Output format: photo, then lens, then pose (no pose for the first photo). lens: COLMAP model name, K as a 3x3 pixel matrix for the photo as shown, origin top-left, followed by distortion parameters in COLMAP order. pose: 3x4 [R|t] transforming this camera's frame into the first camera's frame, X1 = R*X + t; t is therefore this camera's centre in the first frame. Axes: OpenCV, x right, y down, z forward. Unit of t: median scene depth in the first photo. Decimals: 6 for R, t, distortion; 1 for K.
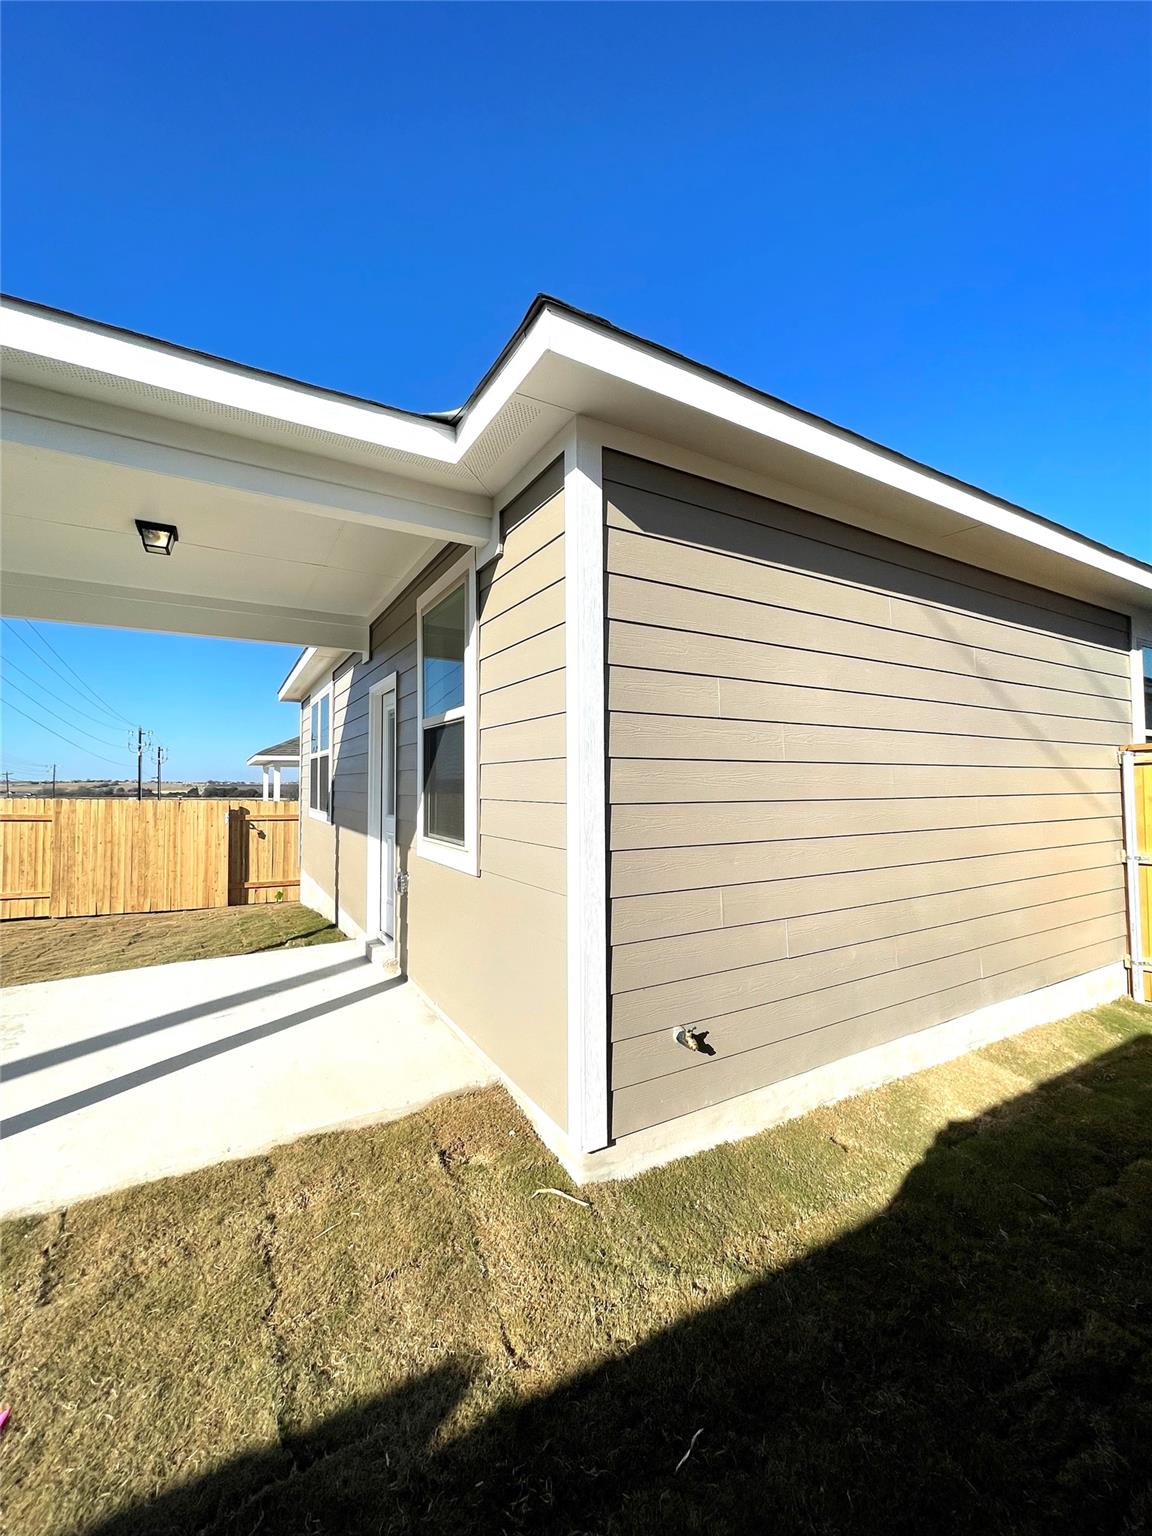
lens RADIAL K [[622.3, 0, 576.0], [0, 622.3, 768.0], [0, 0, 1]] dist [0.001284, 0.000019]
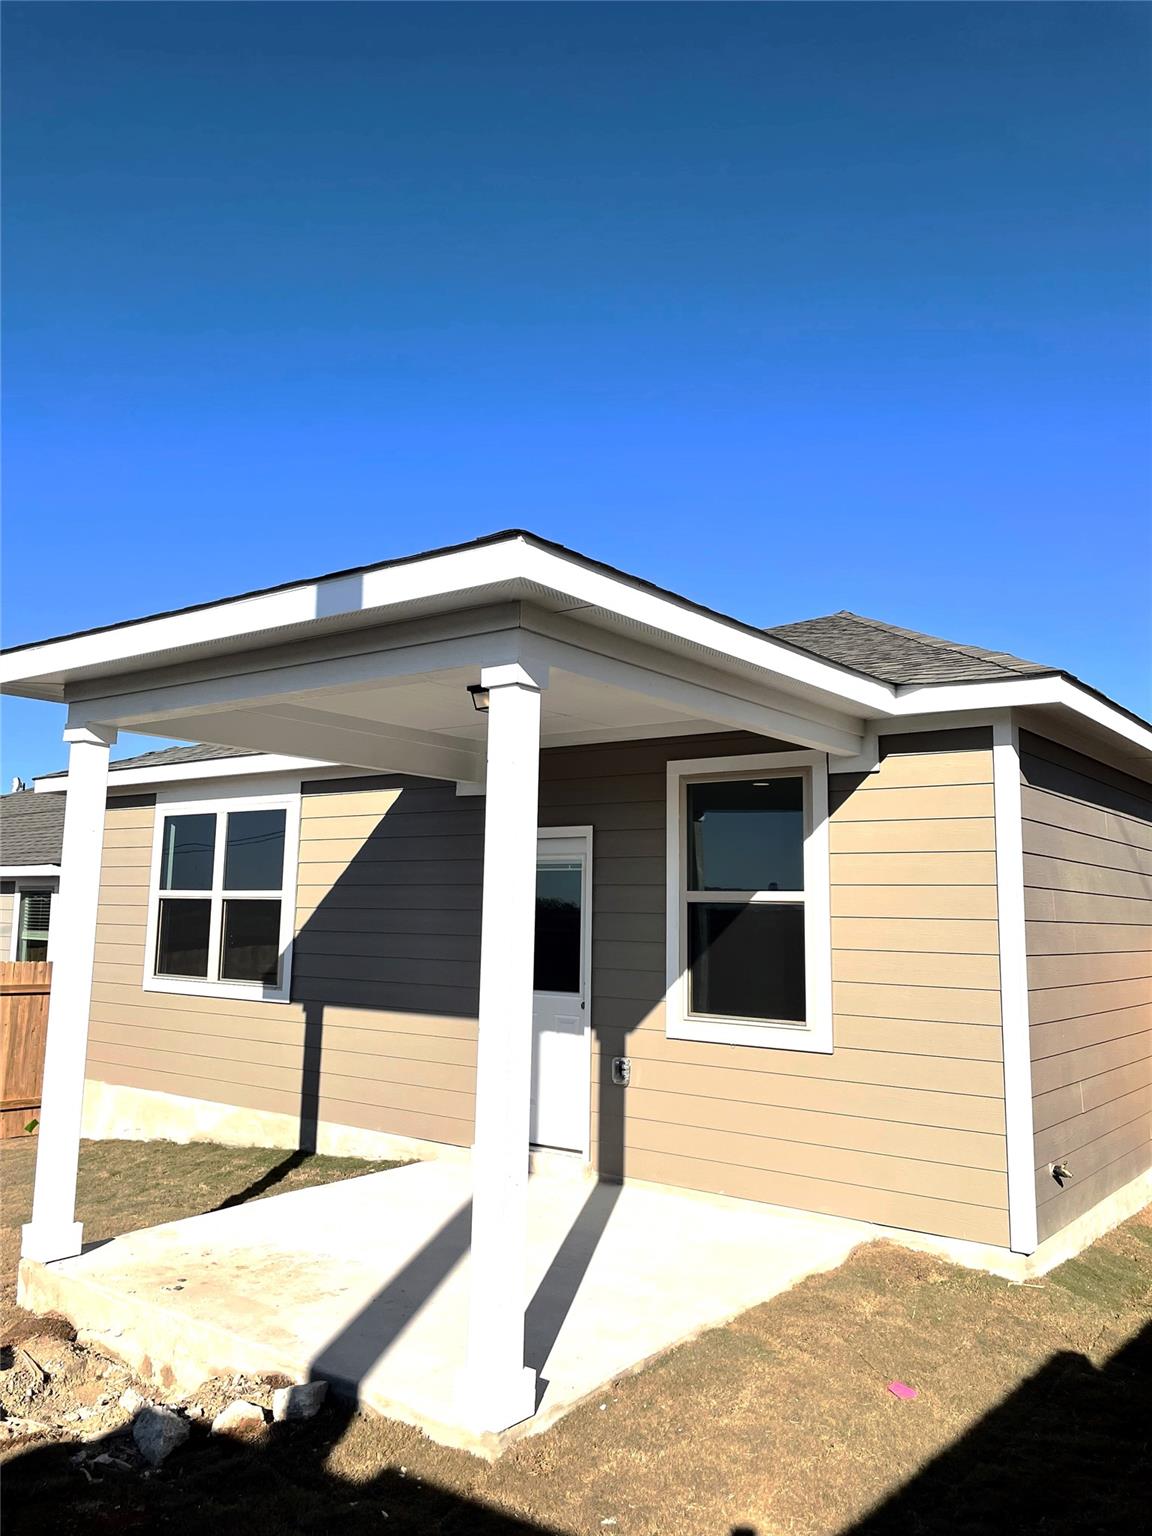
lens RADIAL K [[1159.0, 0, 576.0], [0, 1159.0, 768.0], [0, 0, 1]] dist [0.062869, -0.081386]
pose [[0.923124, 0.070311, 0.378019, -1.426501], [-0.026354, 0.992396, -0.120229, -0.065273], [-0.383598, 0.101025, 0.917958, -0.778432]]
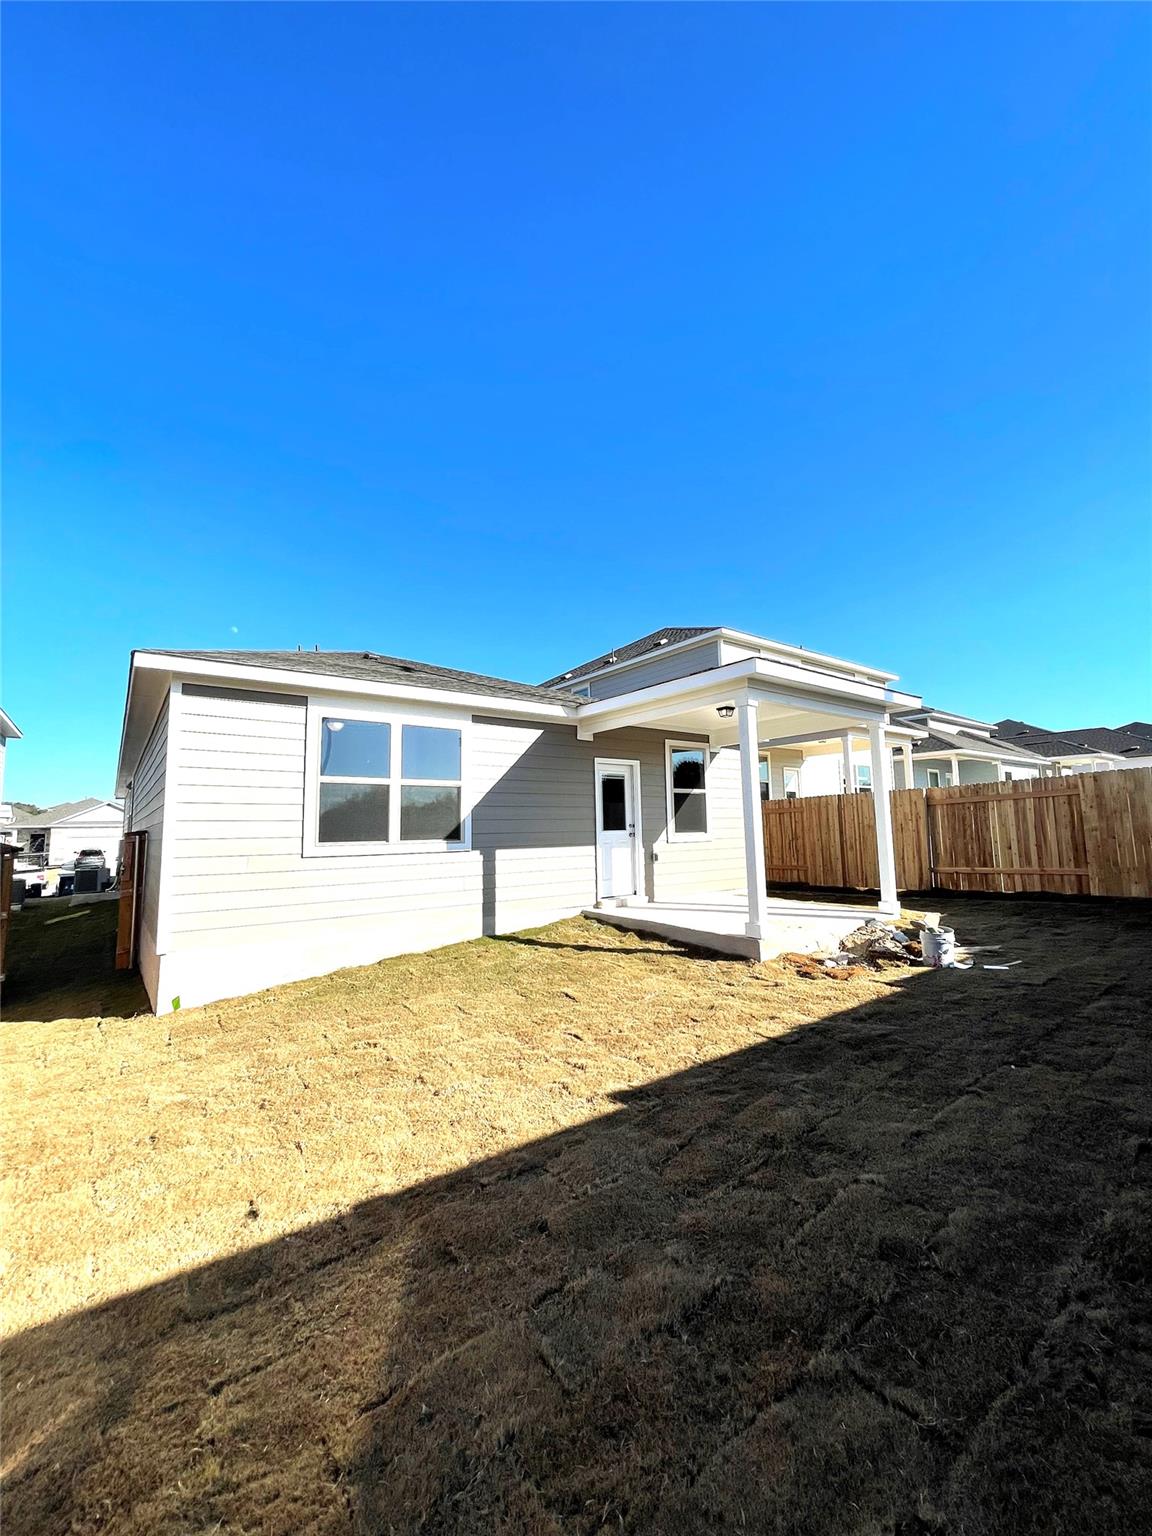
lens RADIAL K [[622.3, 0, 576.0], [0, 622.3, 768.0], [0, 0, 1]] dist [0.001284, 0.000019]
pose [[-0.124293, 0.098705, 0.987324, -3.603206], [0.006492, 0.995100, -0.098665, 0.113506], [-0.992224, -0.005854, -0.124325, 2.243504]]
